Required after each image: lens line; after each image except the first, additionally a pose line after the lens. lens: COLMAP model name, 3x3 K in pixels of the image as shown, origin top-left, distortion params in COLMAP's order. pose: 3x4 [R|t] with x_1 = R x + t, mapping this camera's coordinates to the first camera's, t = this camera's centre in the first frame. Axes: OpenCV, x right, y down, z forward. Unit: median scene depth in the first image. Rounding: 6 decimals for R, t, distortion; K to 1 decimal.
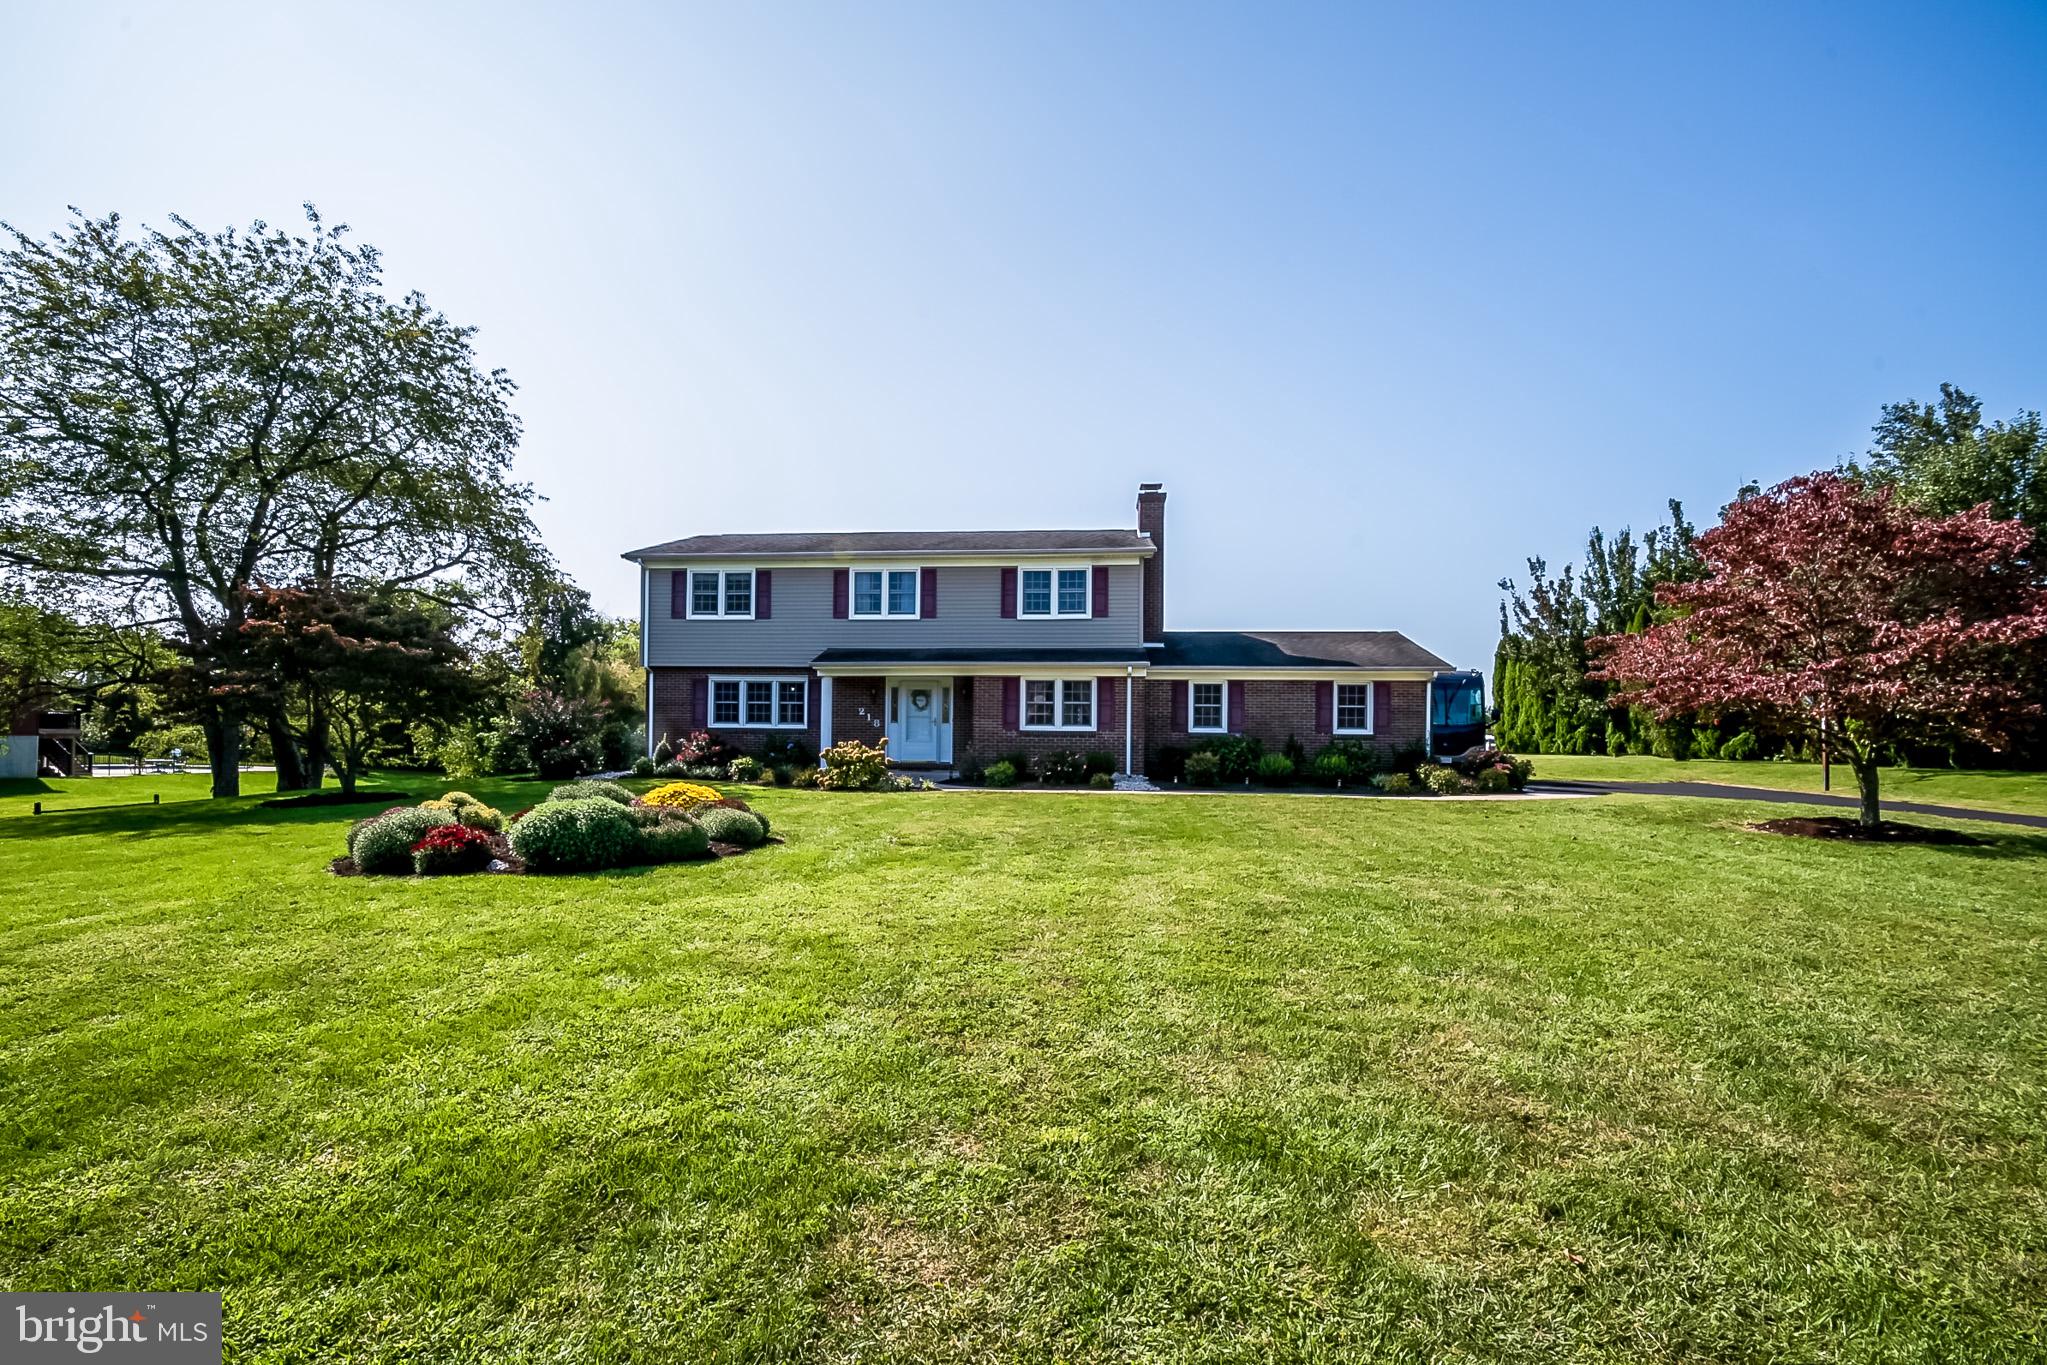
lens RADIAL K [[886.5, 0, 1013.4], [0, 886.5, 726.4], [0, 0, 1]] dist [0.001338, -0.012372]
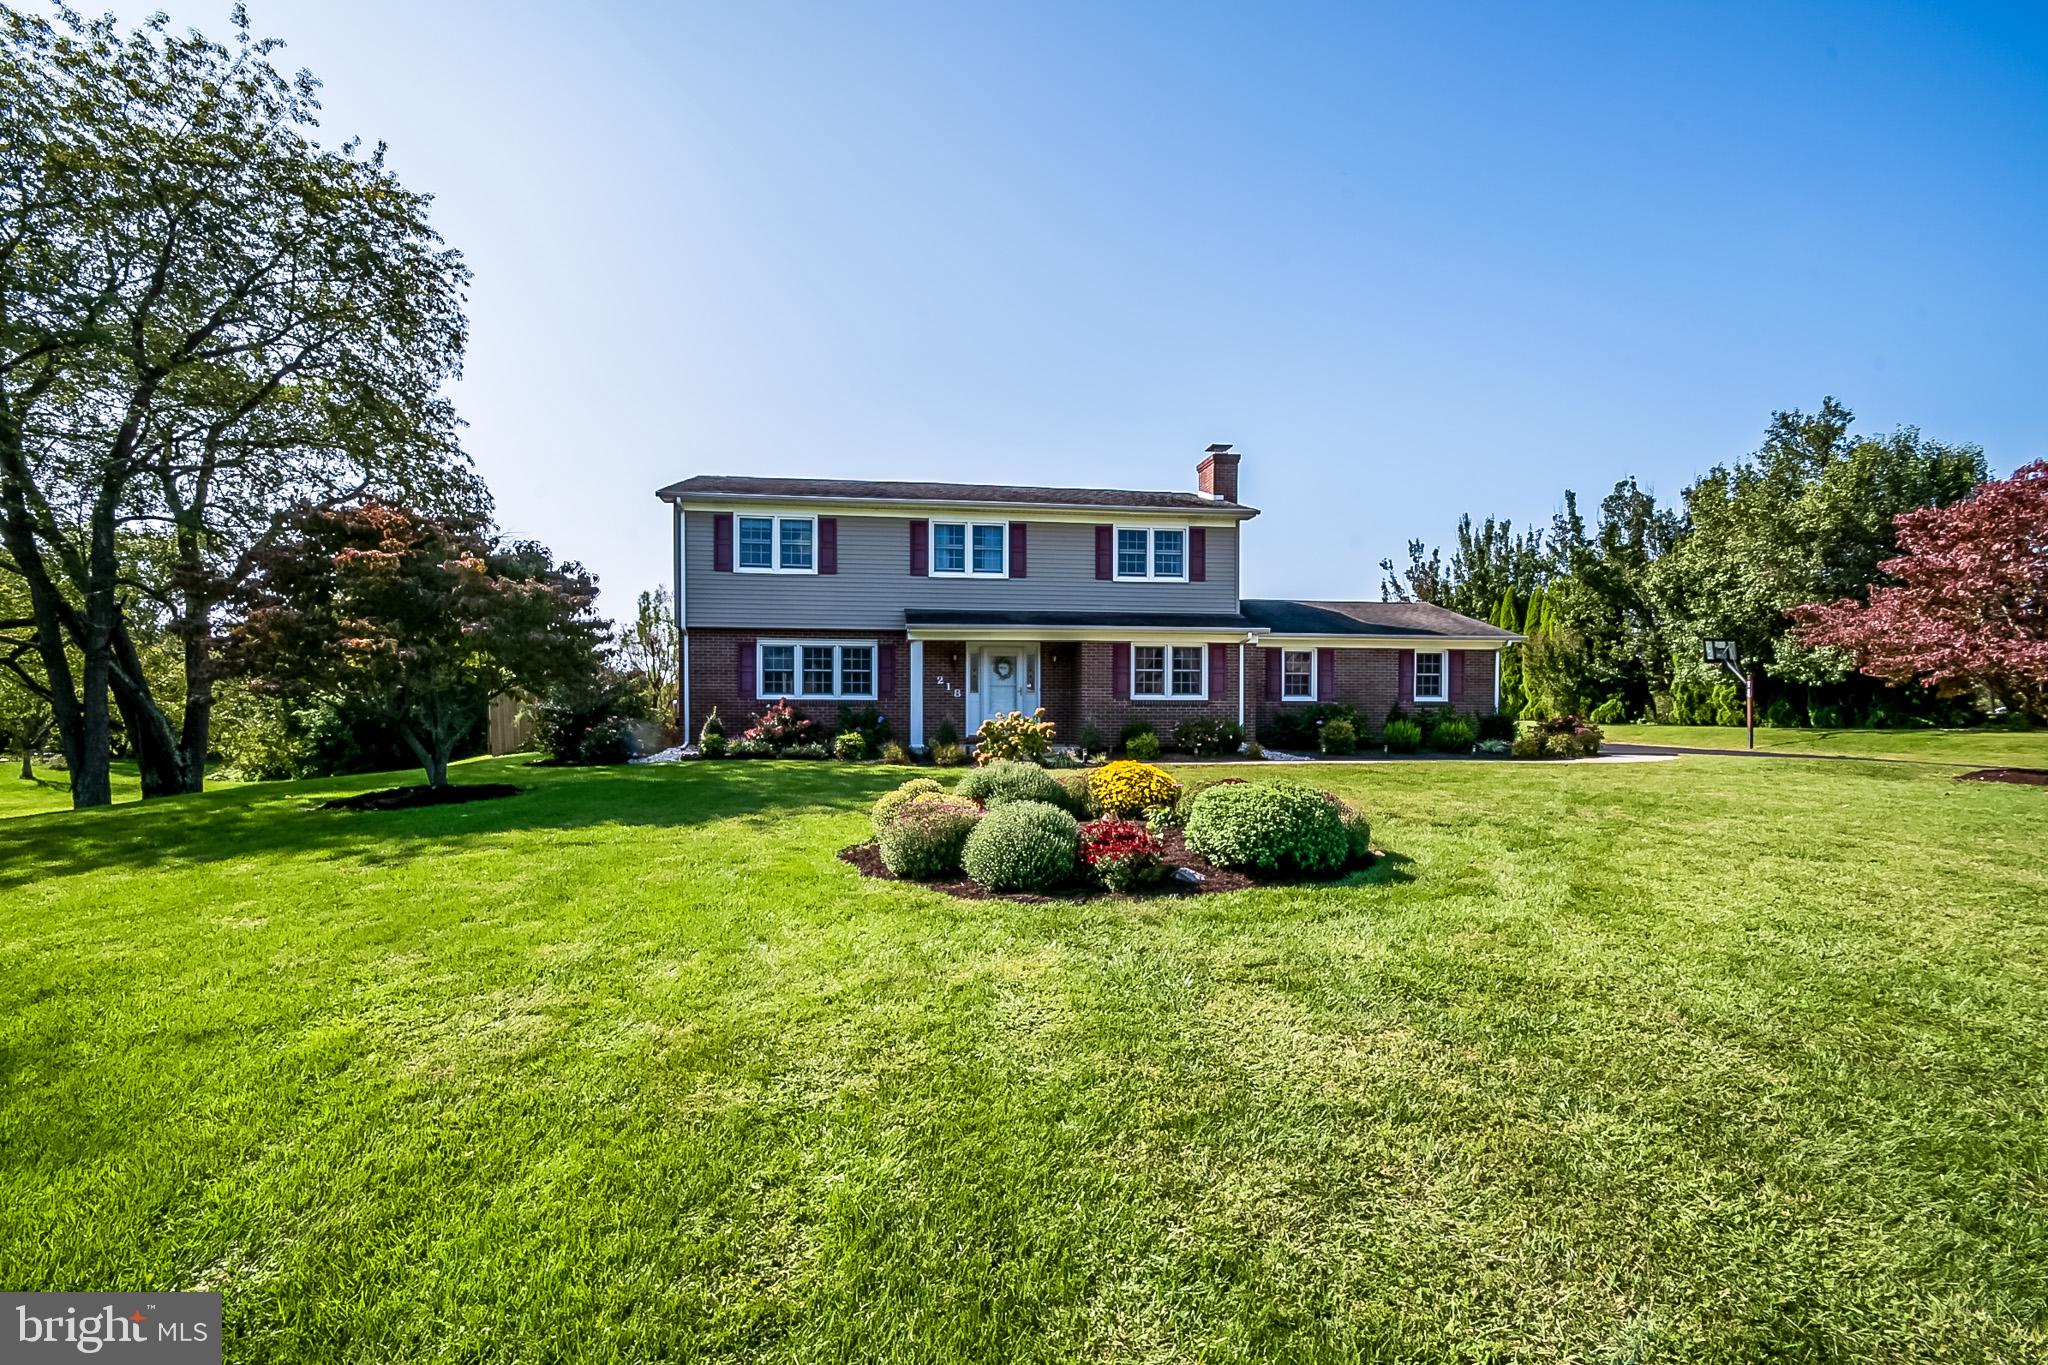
lens RADIAL K [[887.0, 0, 1013.9], [0, 887.0, 726.4], [0, 0, 1]] dist [0.001338, -0.012372]
pose [[0.973946, -0.013259, 0.226393, -0.308316], [0.006641, 0.999529, 0.029969, 0.003539], [-0.226683, -0.027684, 0.973575, 0.107117]]
